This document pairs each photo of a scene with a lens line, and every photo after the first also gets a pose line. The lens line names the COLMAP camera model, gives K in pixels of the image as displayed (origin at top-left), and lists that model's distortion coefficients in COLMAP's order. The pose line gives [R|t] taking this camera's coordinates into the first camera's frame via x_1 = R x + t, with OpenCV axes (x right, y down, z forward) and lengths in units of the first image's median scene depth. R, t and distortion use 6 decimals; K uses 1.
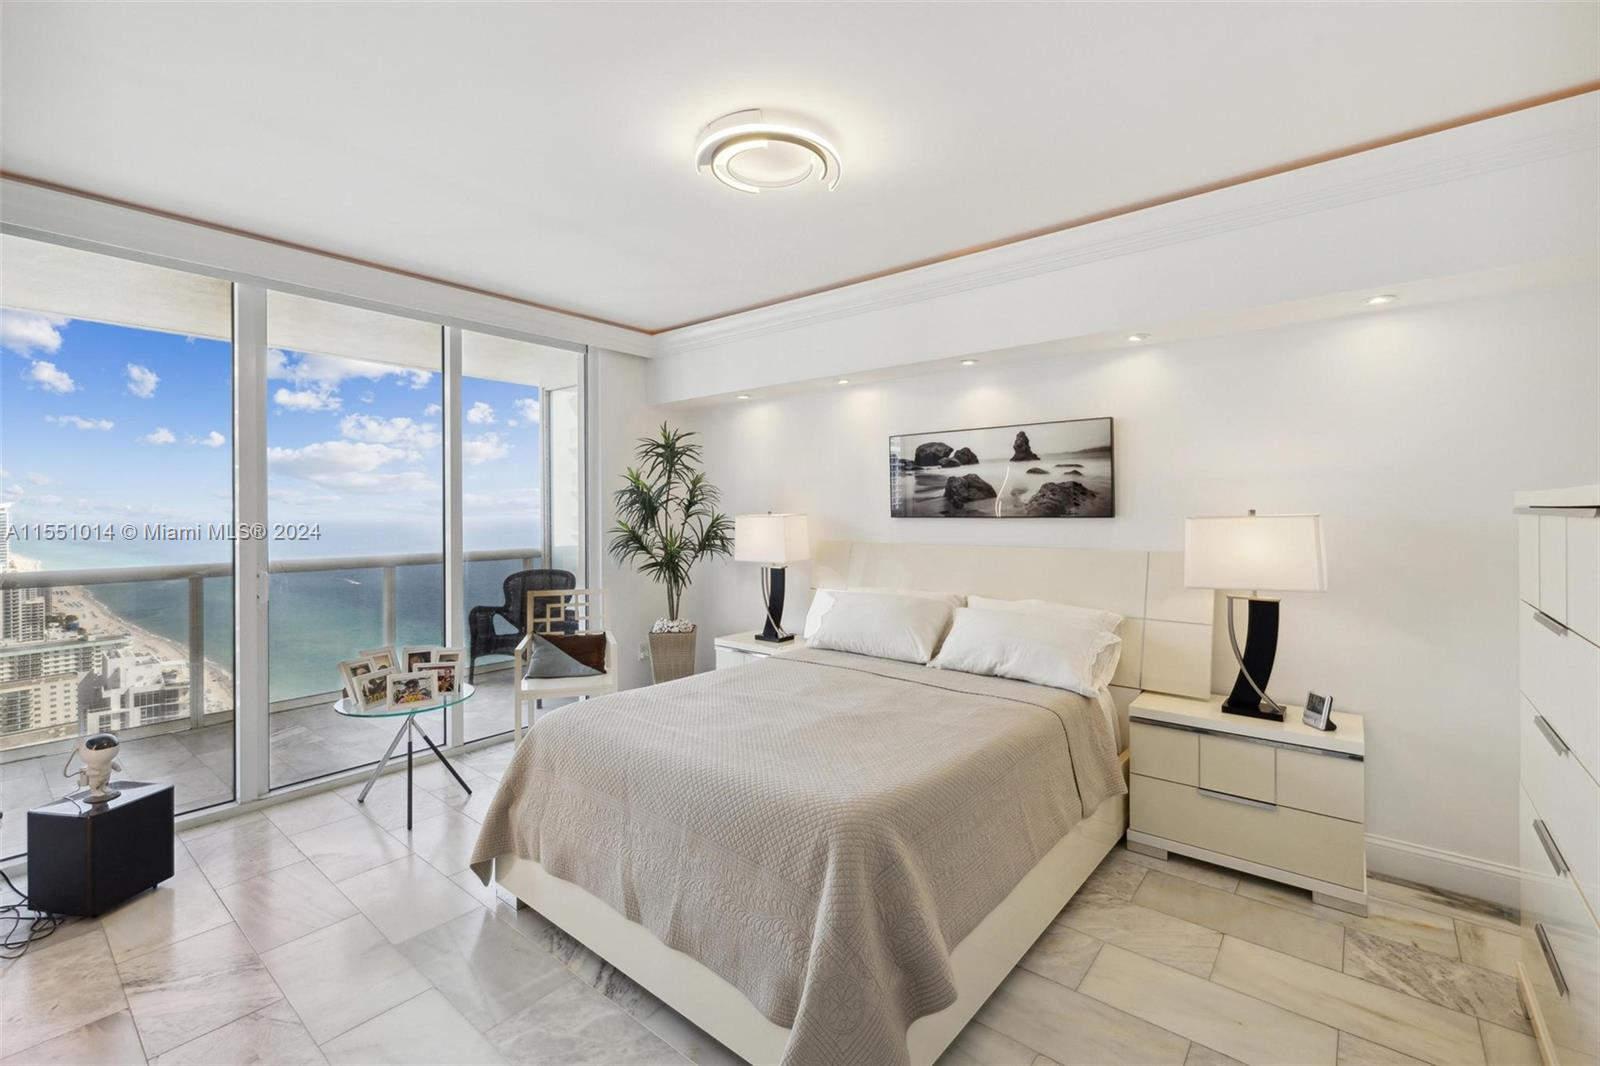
lens RADIAL K [[682.0, 0, 816.5], [0, 682.0, 510.3], [0, 0, 1]] dist [0.000302, 0.000234]
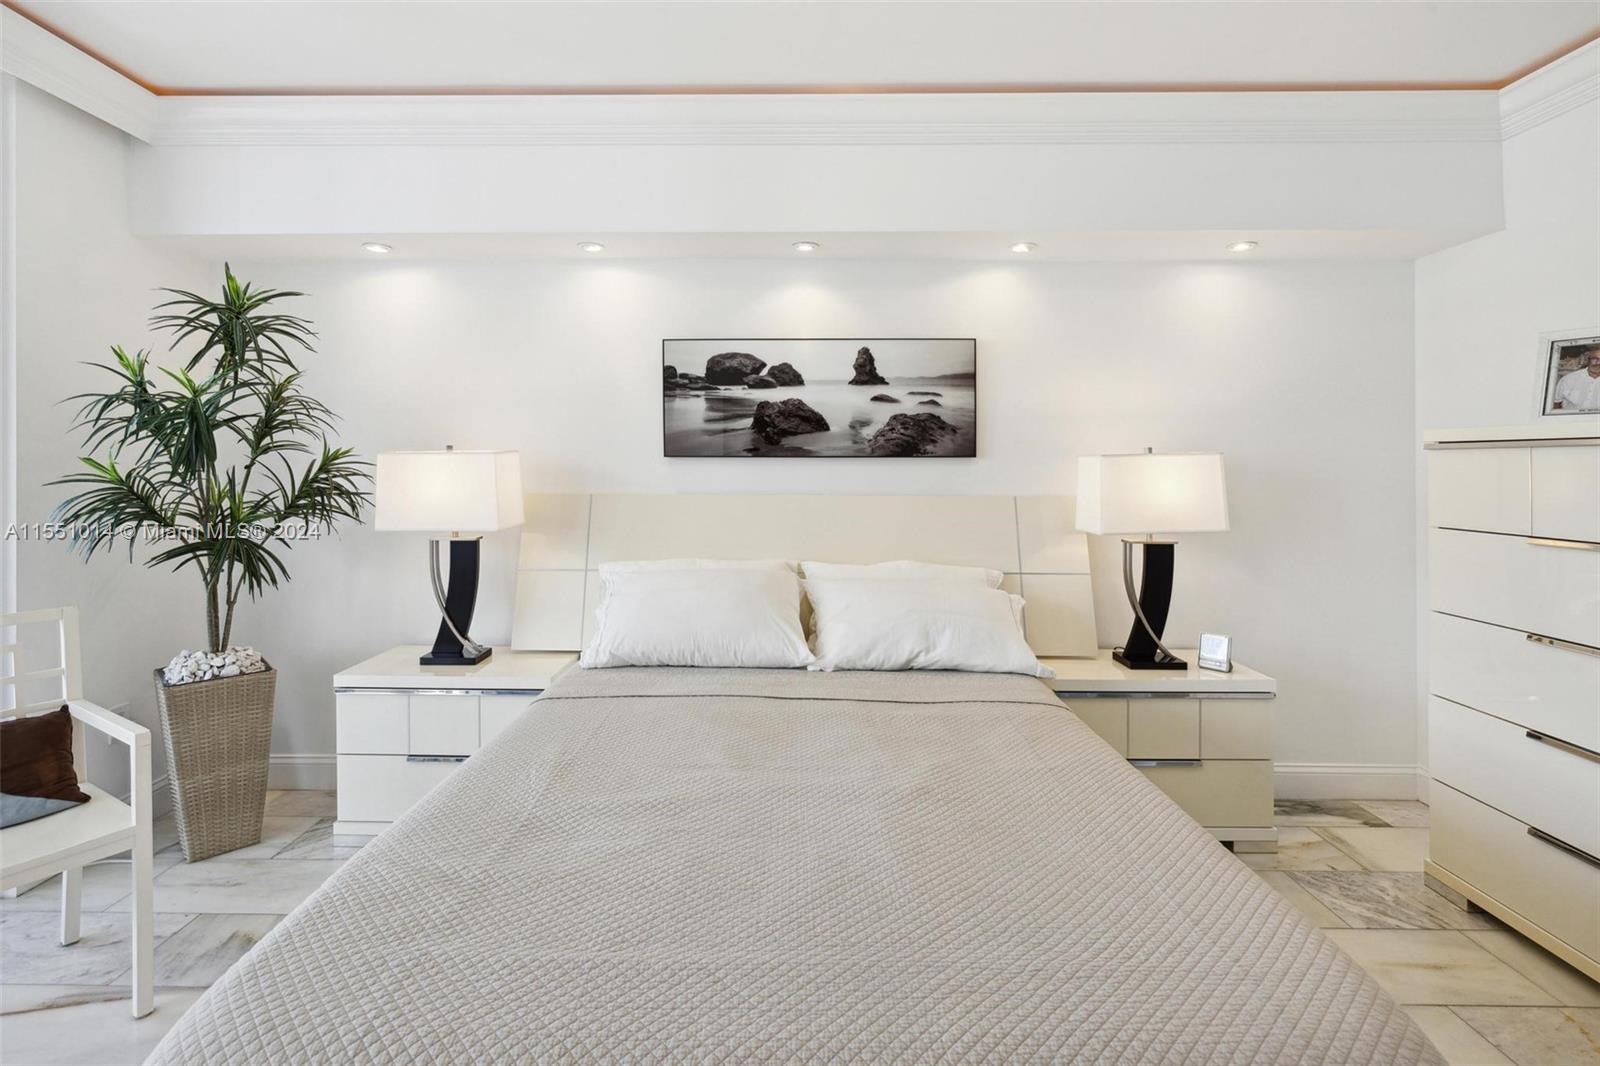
lens RADIAL K [[715.7, 0, 799.6], [0, 715.7, 462.9], [0, 0, 1]] dist [-0.000554, -0.000283]
pose [[0.787577, 0.006219, 0.616185, -0.247818], [-0.006852, 0.999976, -0.001335, 0.017767], [-0.616179, -0.003170, 0.787600, 0.373199]]
